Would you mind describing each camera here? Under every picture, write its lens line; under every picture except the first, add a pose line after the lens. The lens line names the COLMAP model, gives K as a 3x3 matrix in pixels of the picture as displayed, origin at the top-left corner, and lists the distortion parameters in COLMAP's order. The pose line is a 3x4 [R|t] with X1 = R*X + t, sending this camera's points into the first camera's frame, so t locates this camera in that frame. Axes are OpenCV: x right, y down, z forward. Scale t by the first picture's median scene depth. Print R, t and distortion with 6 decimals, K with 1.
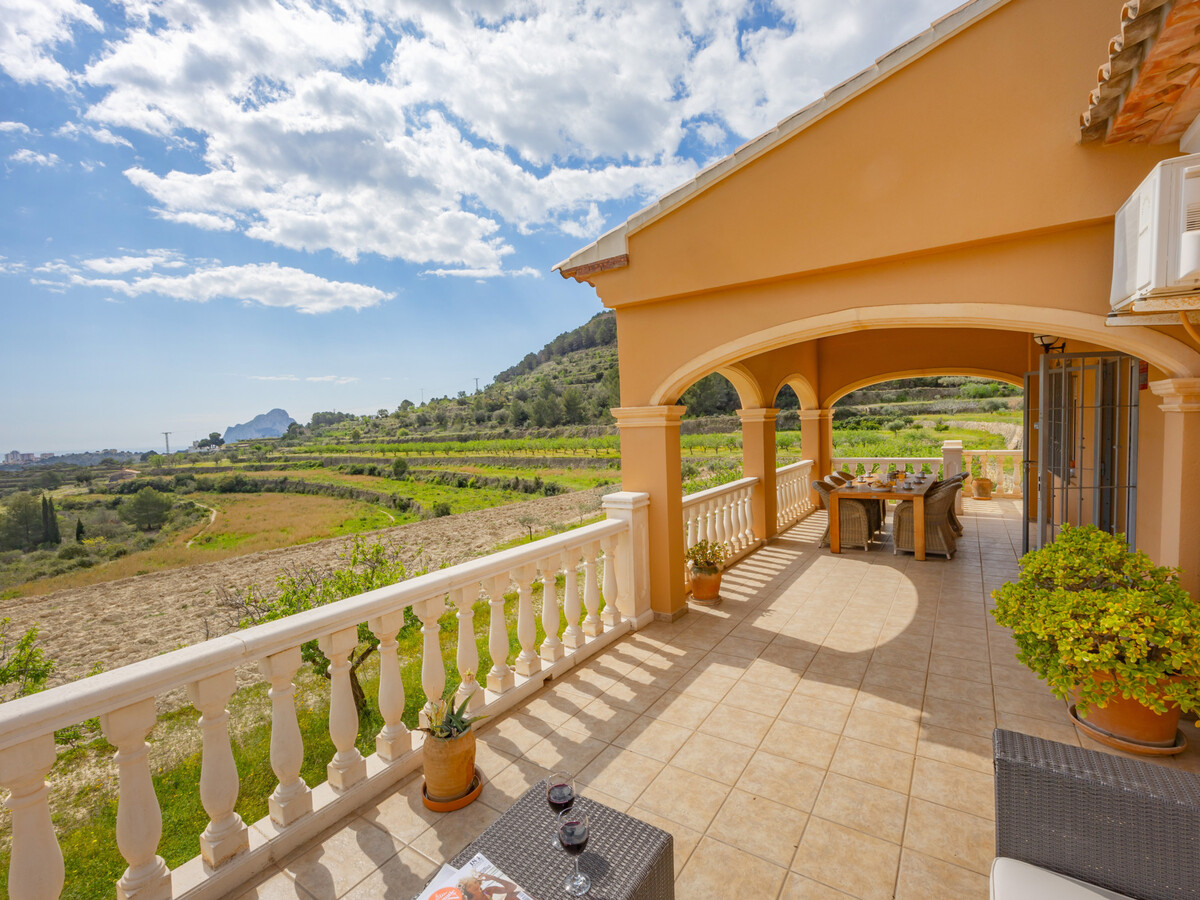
lens RADIAL K [[541.4, 0, 592.3], [0, 541.4, 473.6], [0, 0, 1]] dist [-0.020259, -0.000438]
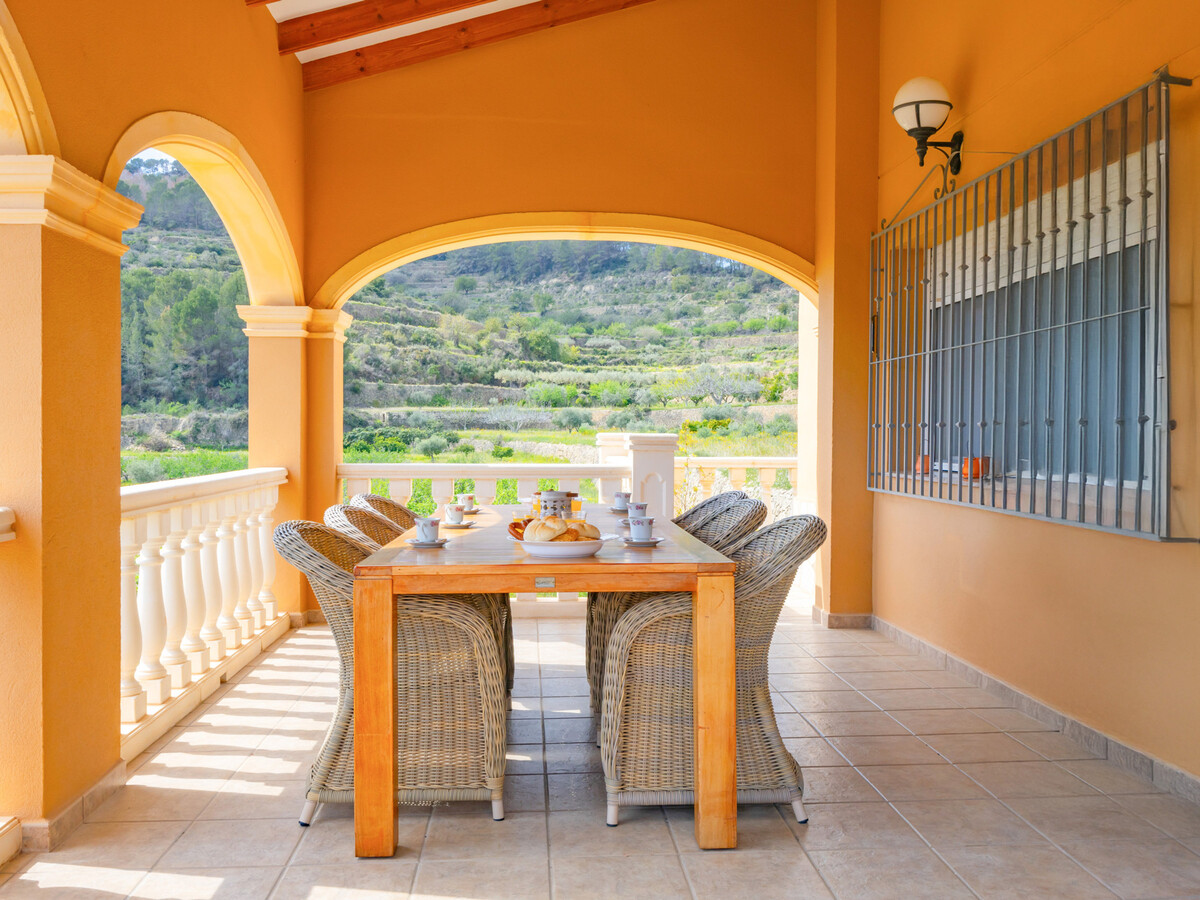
lens RADIAL K [[1055.2, 0, 602.8], [0, 1055.2, 437.6], [0, 0, 1]] dist [0.015831, -0.000970]
pose [[0.779361, 0.041227, 0.625218, 0.049397], [0.017144, 0.996056, -0.087051, 0.004107], [-0.626341, 0.078563, 0.775580, 0.118704]]
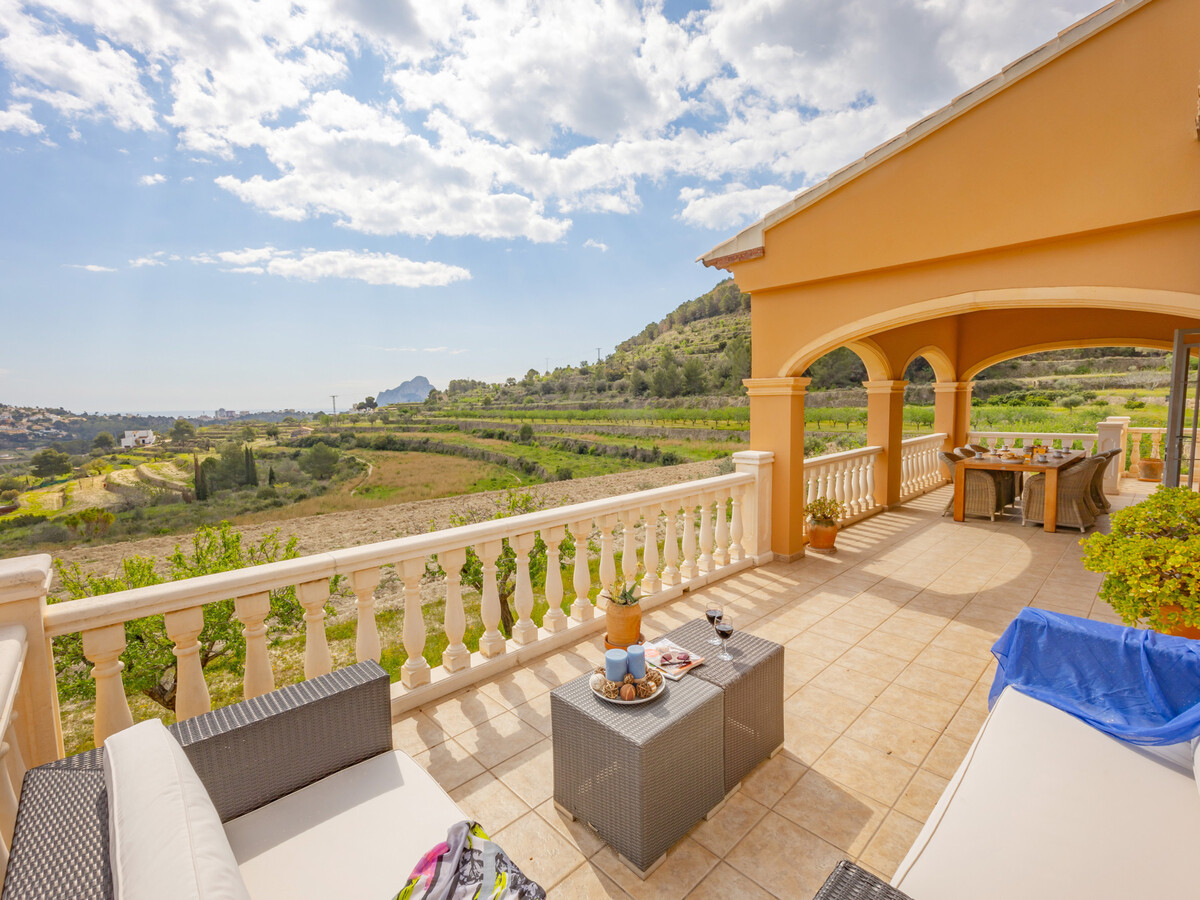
lens RADIAL K [[540.3, 0, 597.4], [0, 540.3, 458.6], [0, 0, 1]] dist [0.000414, -0.000969]
pose [[0.978177, 0.039366, -0.204011, -0.003980], [-0.033715, 0.998947, 0.031105, 0.003568], [0.205021, -0.023548, 0.978474, -0.030234]]
